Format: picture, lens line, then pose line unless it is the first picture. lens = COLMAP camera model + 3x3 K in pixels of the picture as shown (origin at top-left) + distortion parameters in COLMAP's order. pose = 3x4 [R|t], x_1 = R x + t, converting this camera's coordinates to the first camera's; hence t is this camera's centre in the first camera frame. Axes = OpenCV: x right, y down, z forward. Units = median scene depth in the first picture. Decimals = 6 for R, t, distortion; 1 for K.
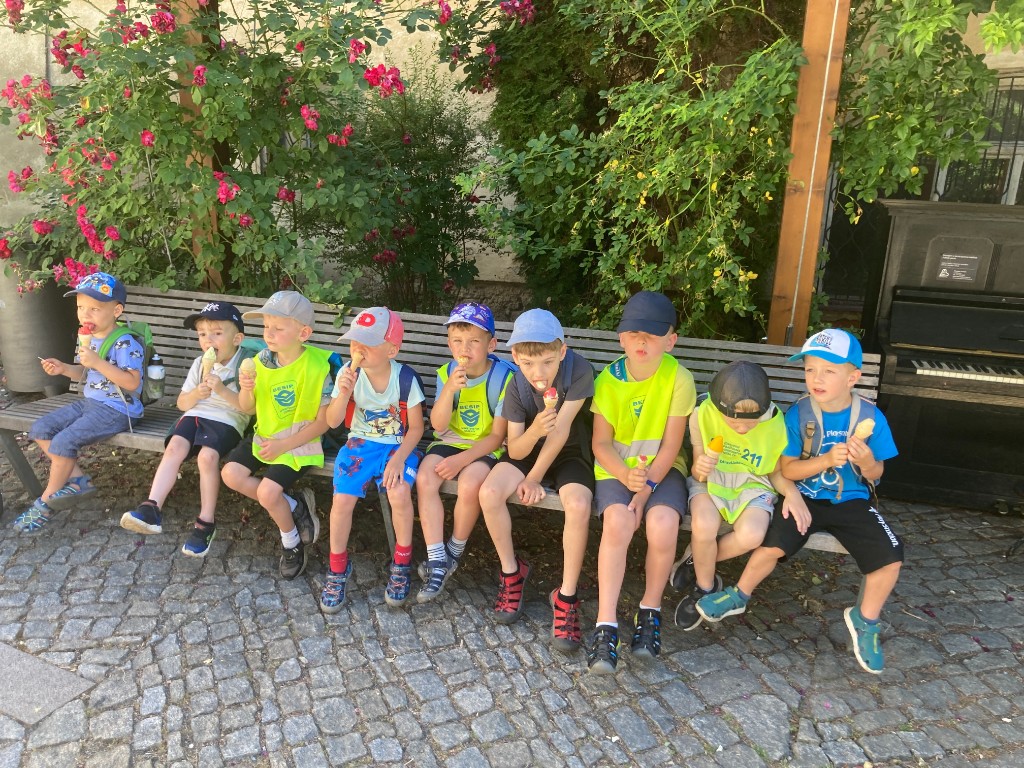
lens RADIAL K [[819.1, 0, 516.2], [0, 819.1, 388.6], [0, 0, 1]] dist [0.008269, -0.003018]
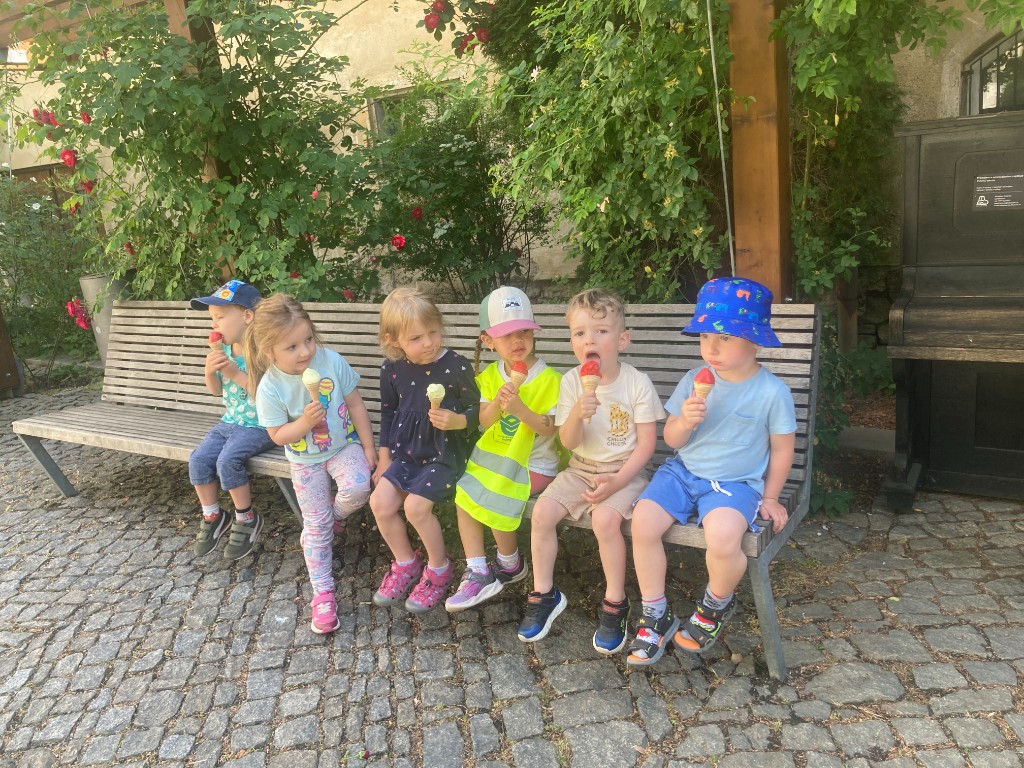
lens RADIAL K [[819.1, 0, 516.2], [0, 819.1, 388.6], [0, 0, 1]] dist [0.008269, -0.003018]
pose [[0.952376, -0.046970, -0.301288, 0.406650], [0.040646, 0.998803, -0.027228, 0.050628], [0.302206, 0.013685, 0.953144, 0.155771]]
